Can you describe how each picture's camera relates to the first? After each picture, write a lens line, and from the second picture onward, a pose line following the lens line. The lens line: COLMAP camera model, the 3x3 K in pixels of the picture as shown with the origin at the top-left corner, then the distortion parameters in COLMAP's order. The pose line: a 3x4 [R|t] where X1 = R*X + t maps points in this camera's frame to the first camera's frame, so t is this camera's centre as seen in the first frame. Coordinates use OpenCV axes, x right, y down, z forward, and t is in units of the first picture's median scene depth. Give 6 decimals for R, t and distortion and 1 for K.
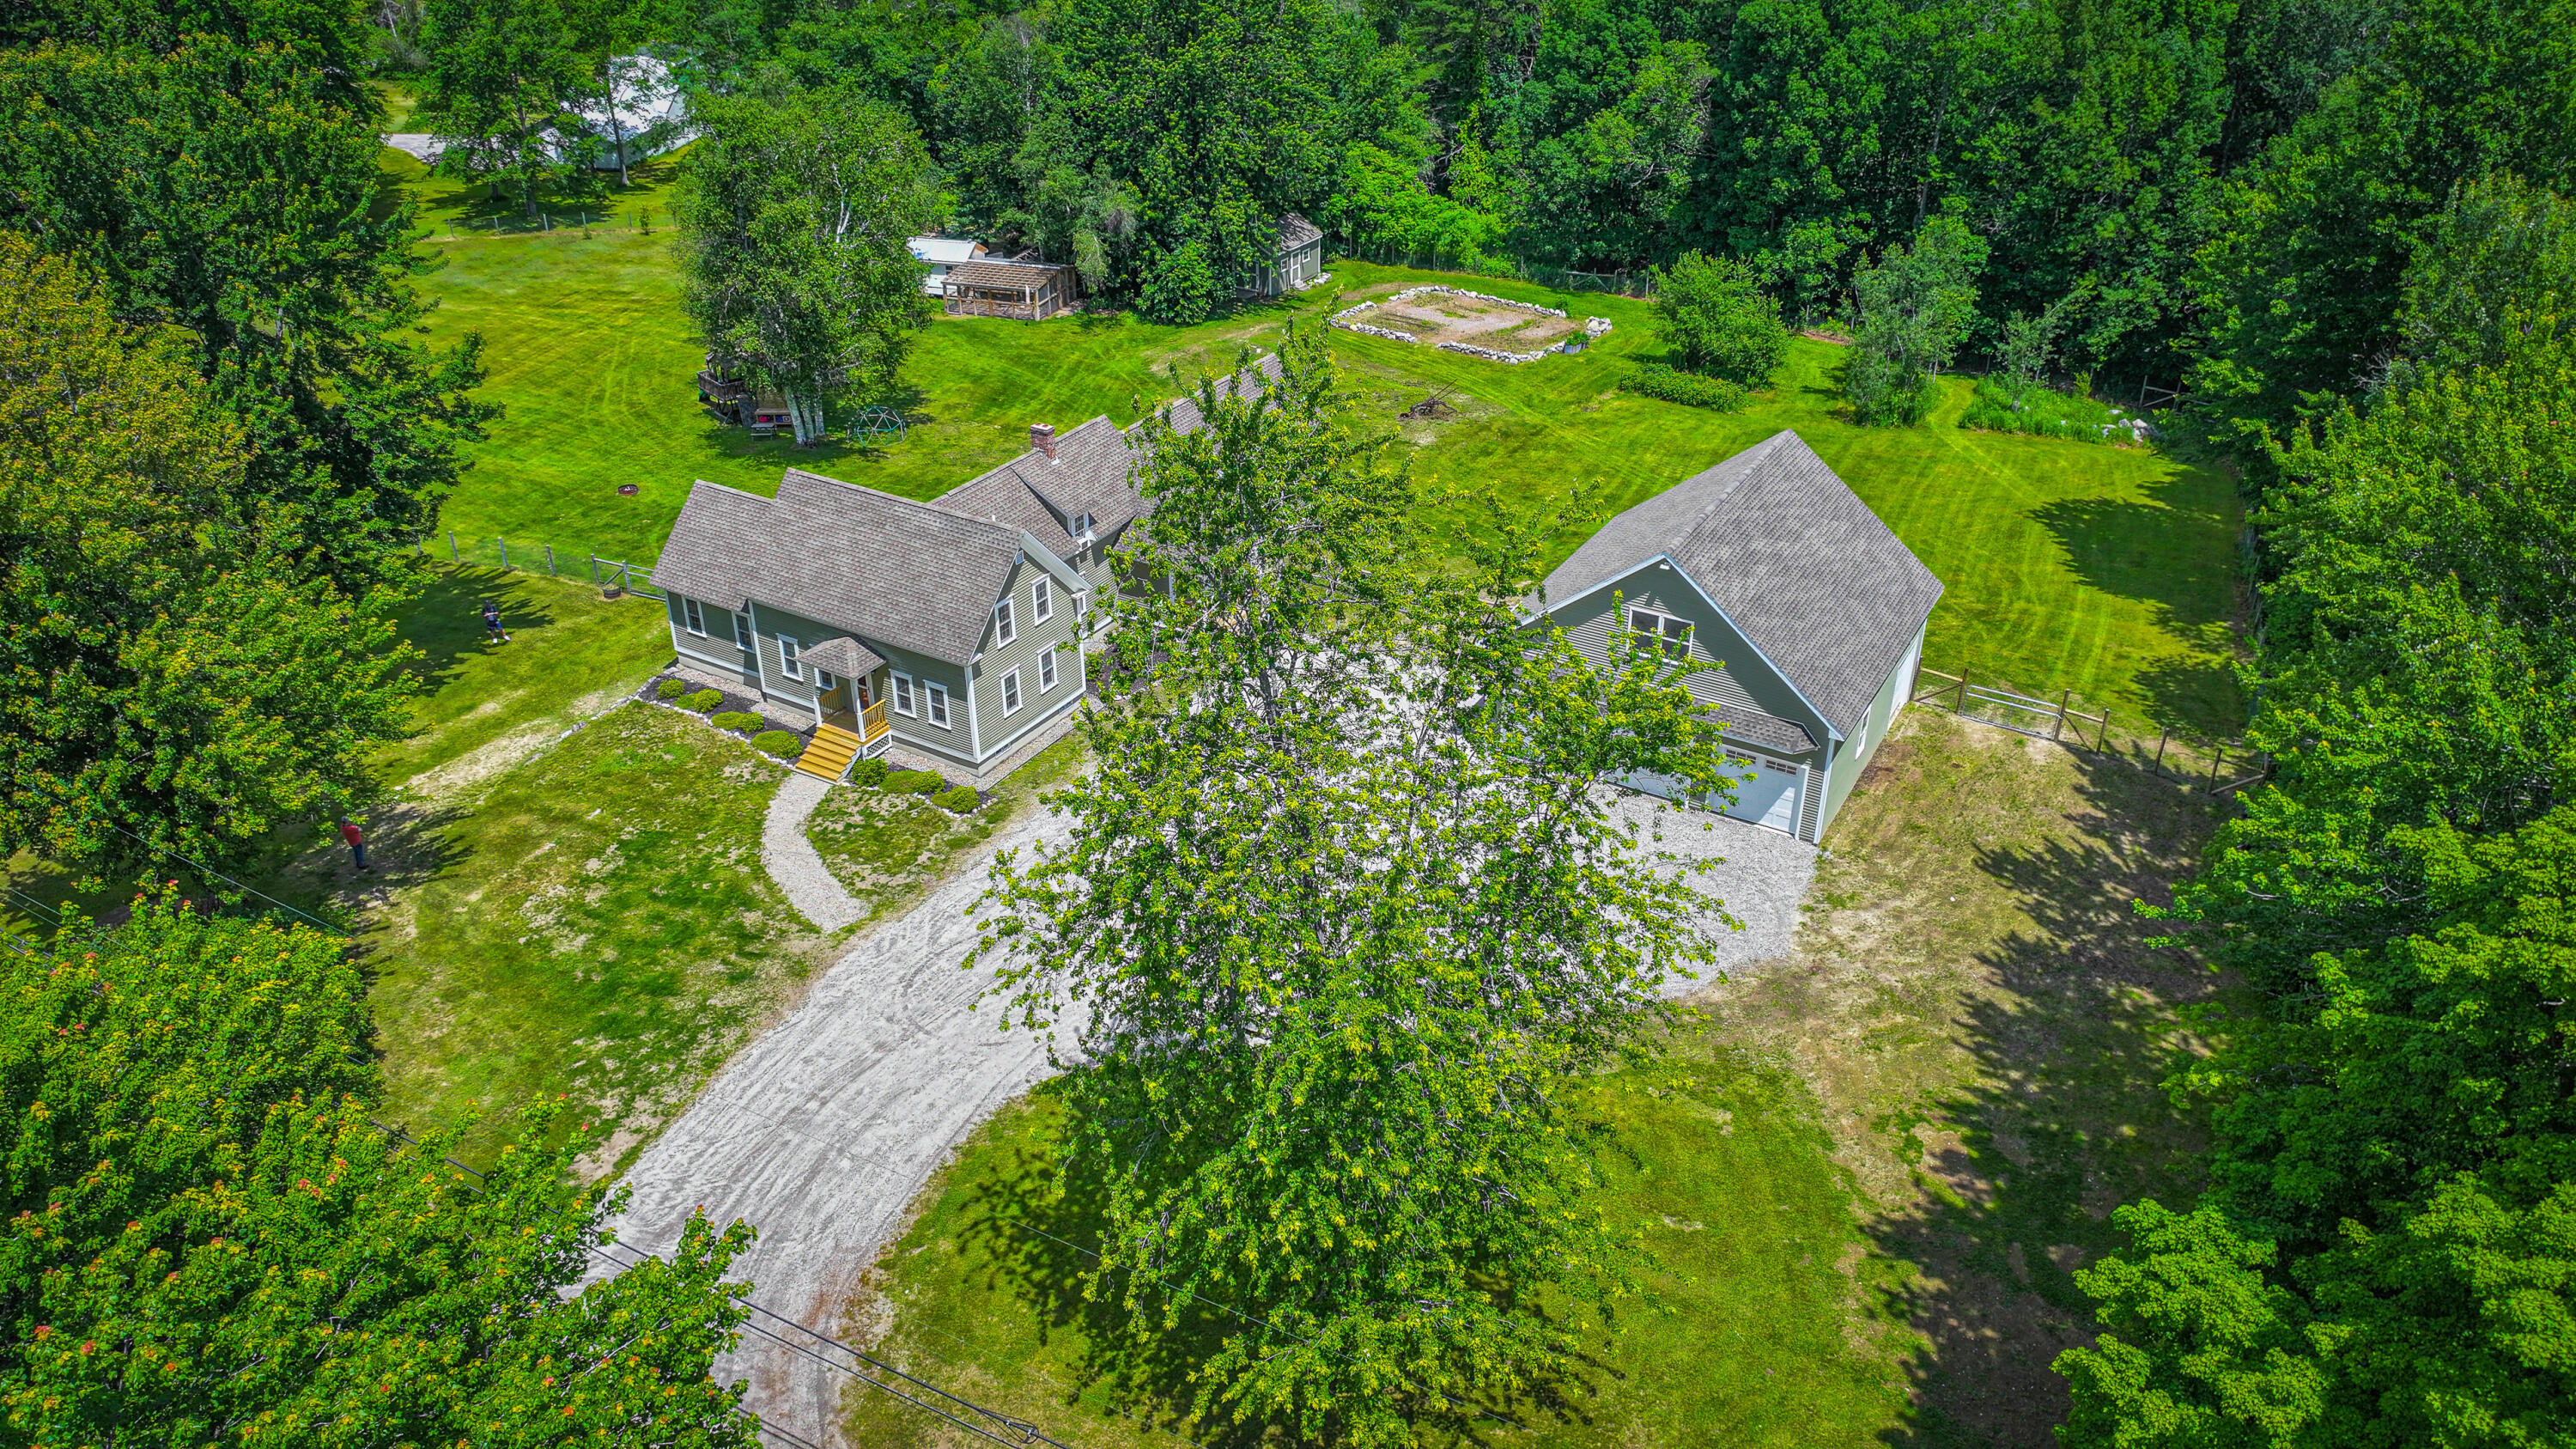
lens RADIAL K [[1923.0, 0, 1219.5], [0, 1923.0, 671.8], [0, 0, 1]] dist [0.007229, 0.010185]
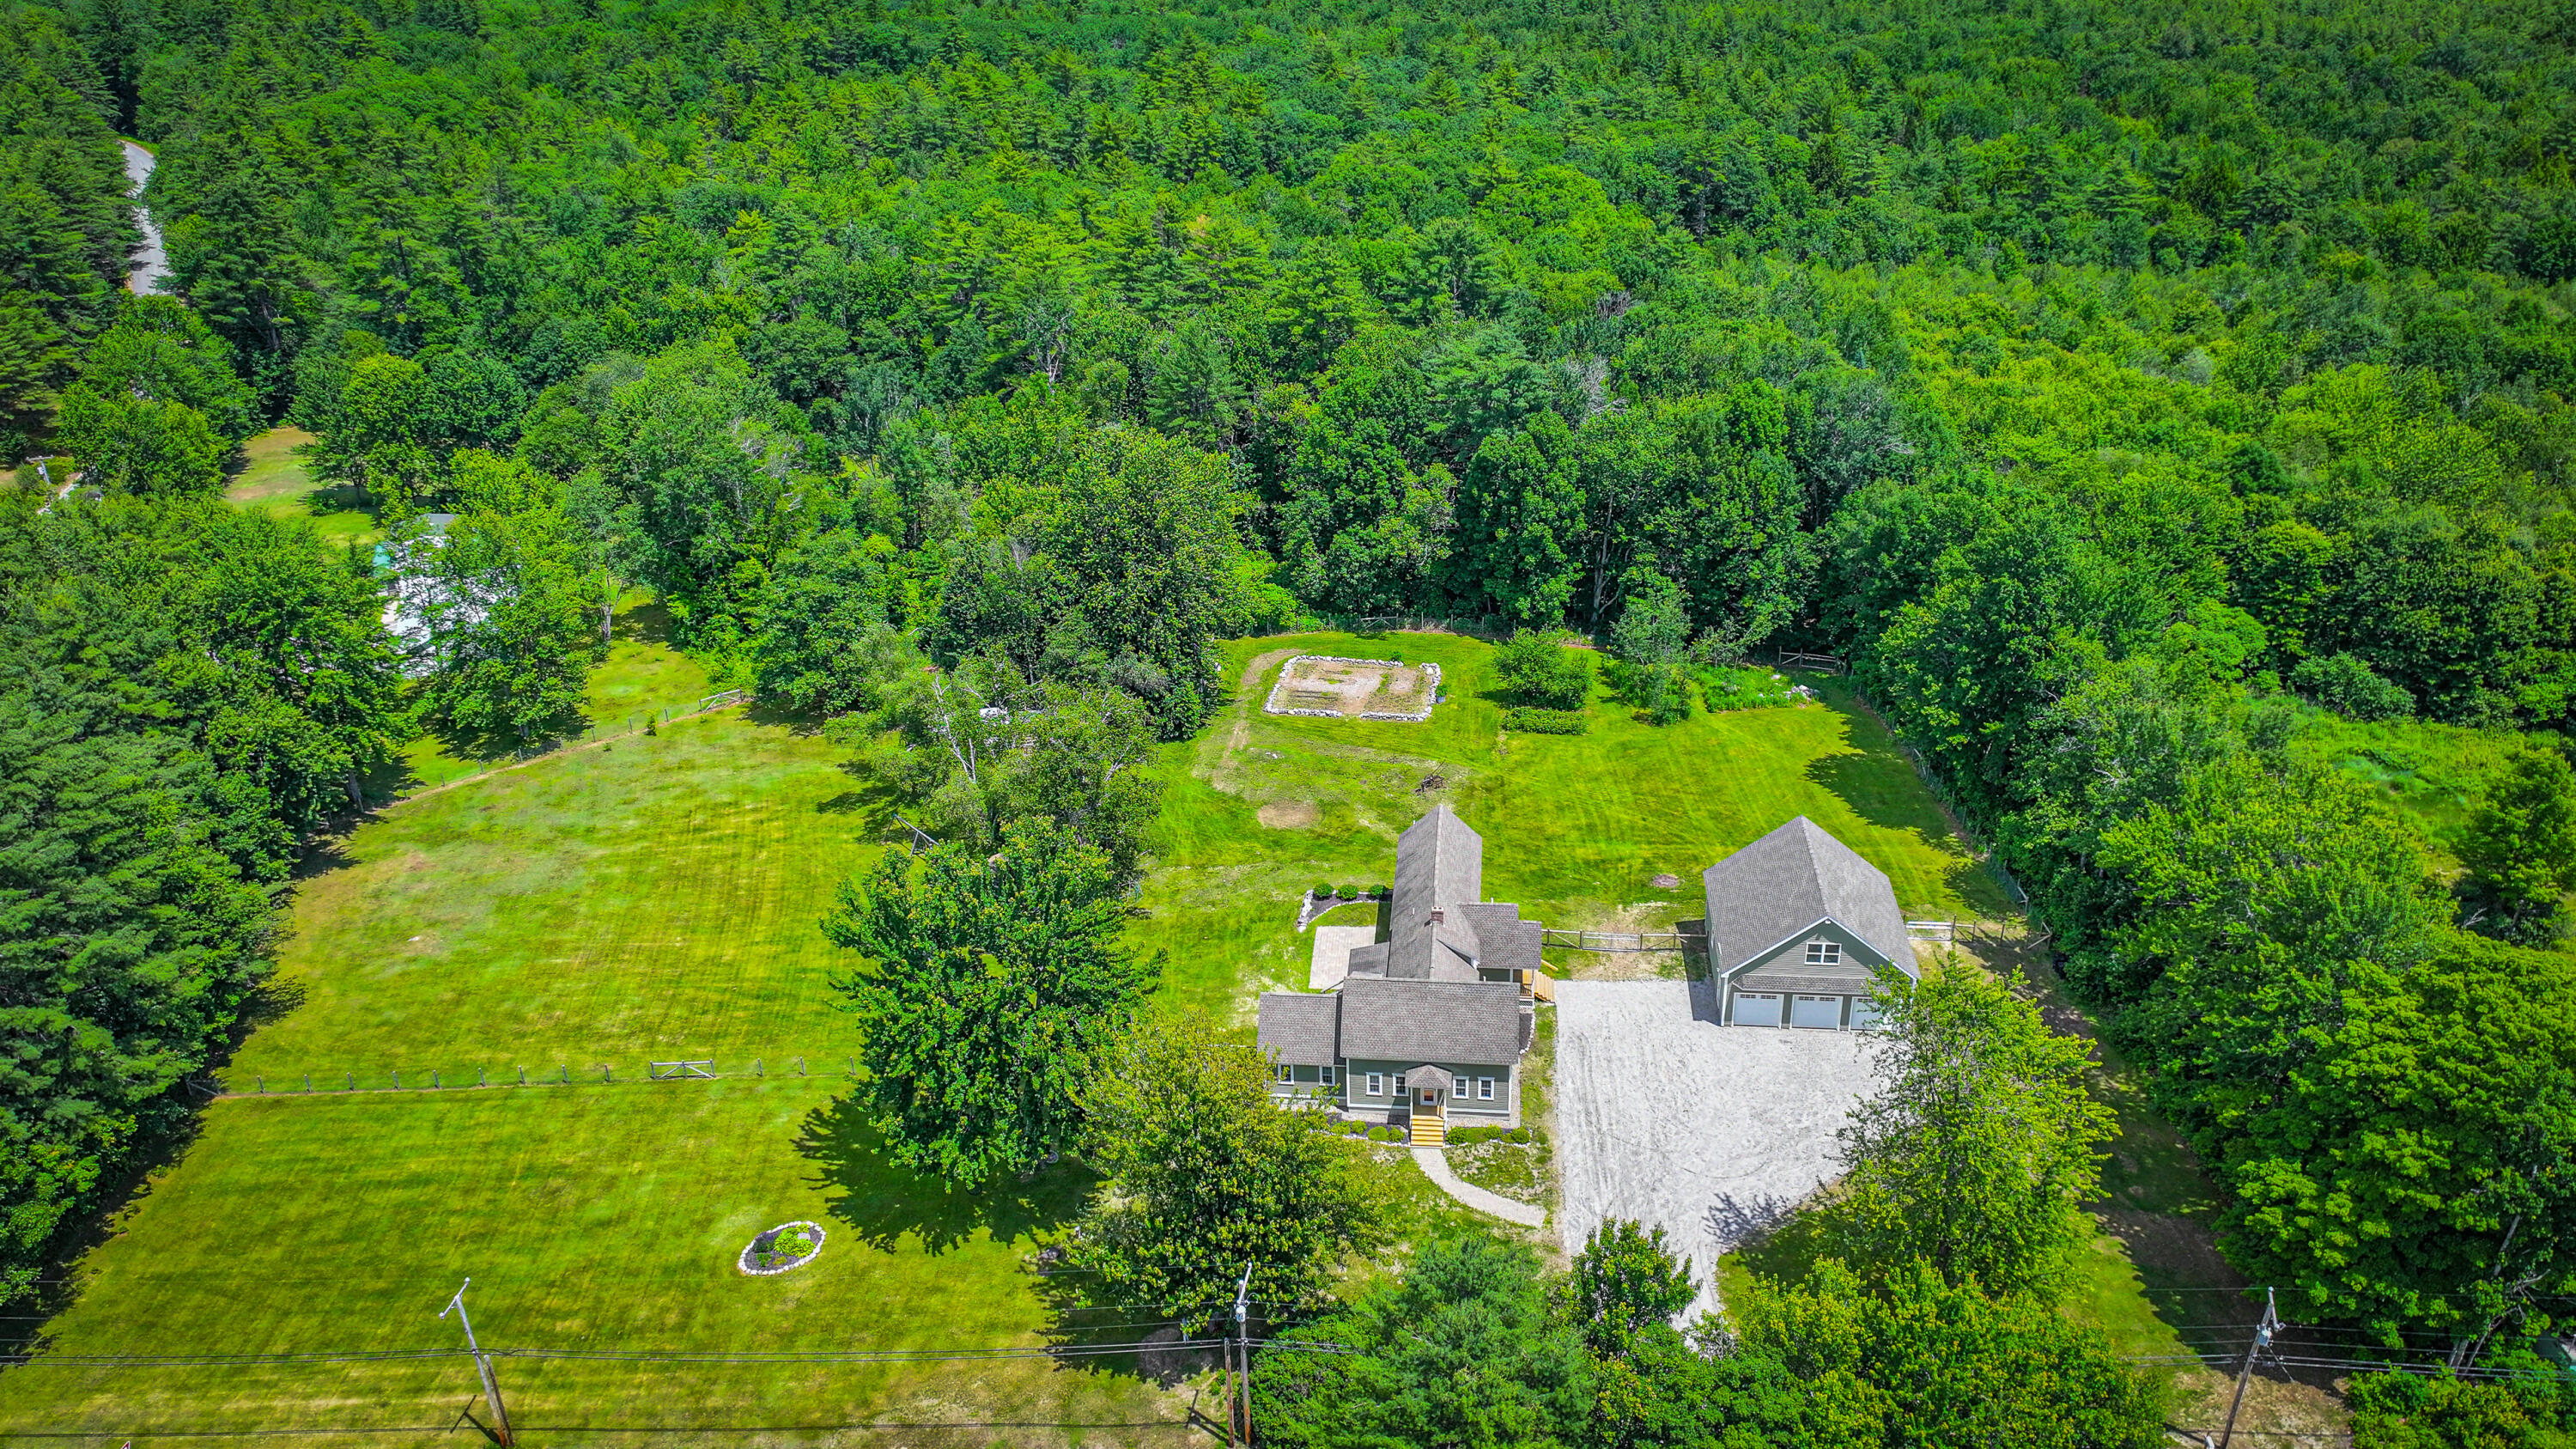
lens RADIAL K [[2035.0, 0, 1283.5], [0, 2035.0, 649.7], [0, 0, 1]] dist [0.005979, 0.011847]
pose [[0.902251, -0.206245, 0.378691, -0.782237], [0.228221, 0.973515, -0.013547, -0.327716], [-0.365867, 0.098648, 0.925424, -0.604265]]
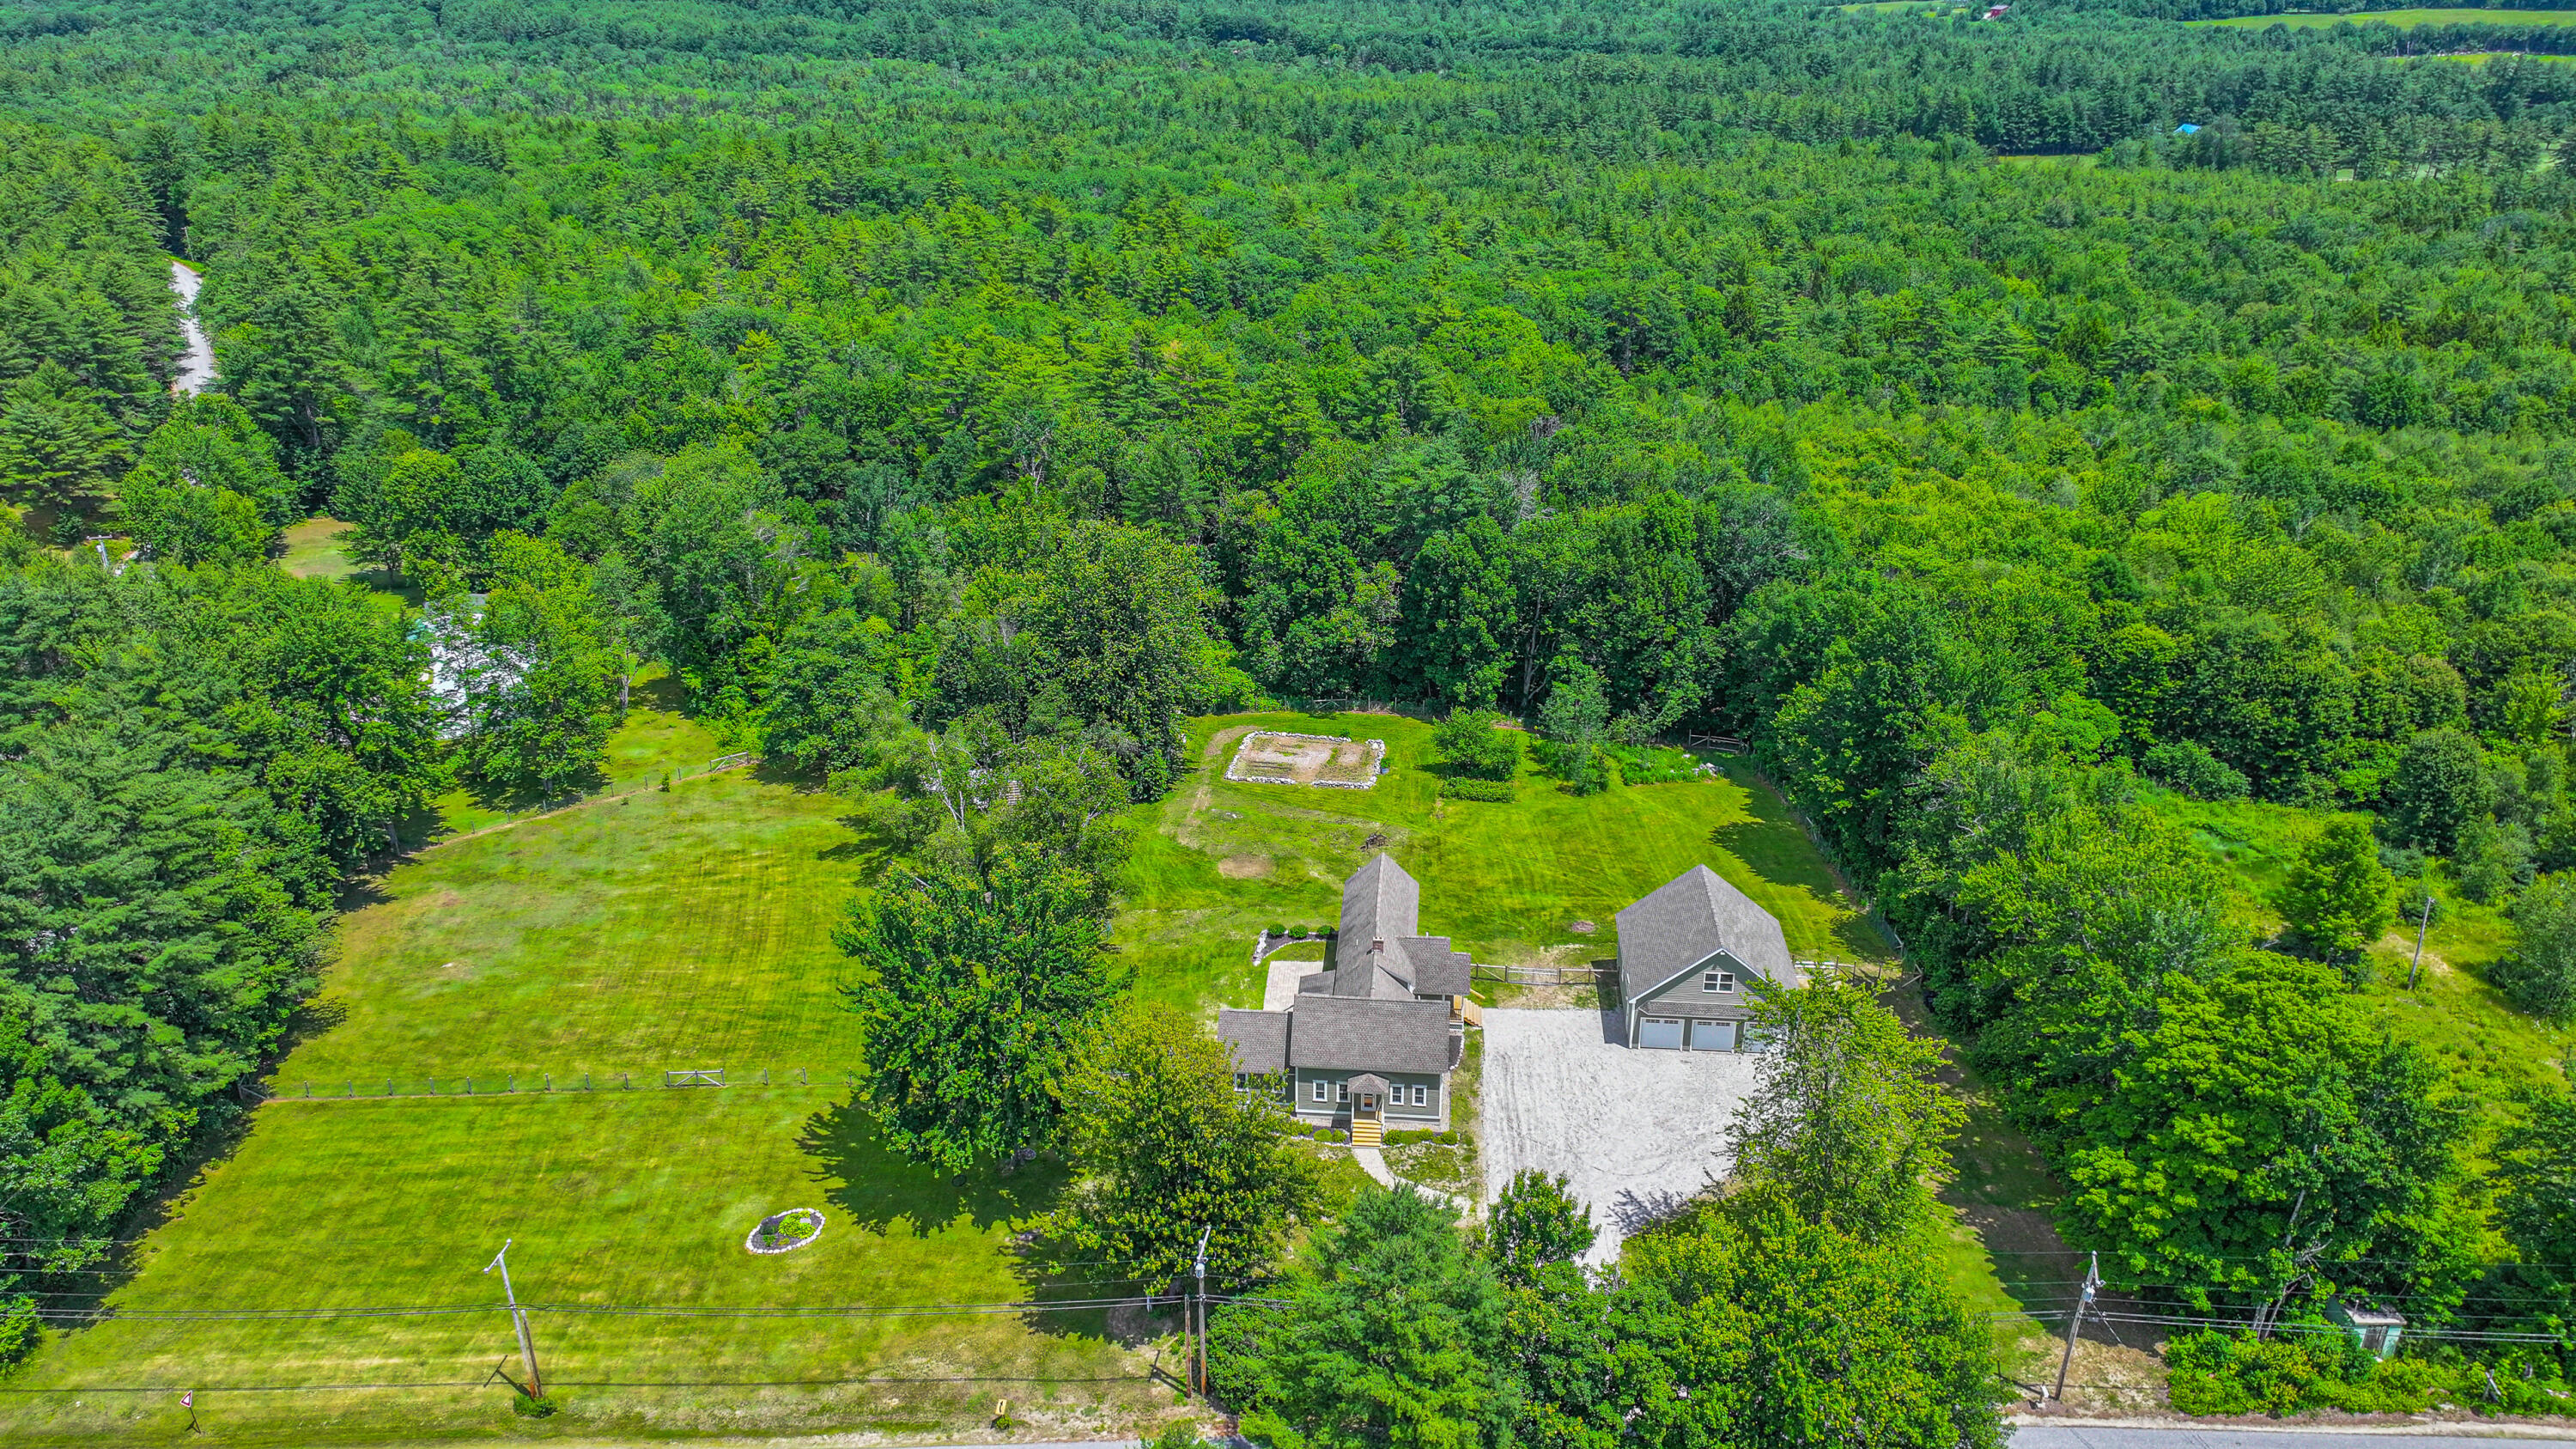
lens RADIAL K [[1923.0, 0, 1285.5], [0, 1923.0, 652.4], [0, 0, 1]] dist [0.007229, 0.010185]
pose [[0.895918, -0.167471, 0.411442, -0.841689], [0.212465, 0.974950, -0.065807, -0.273744], [-0.390115, 0.146375, 0.909057, -0.701518]]
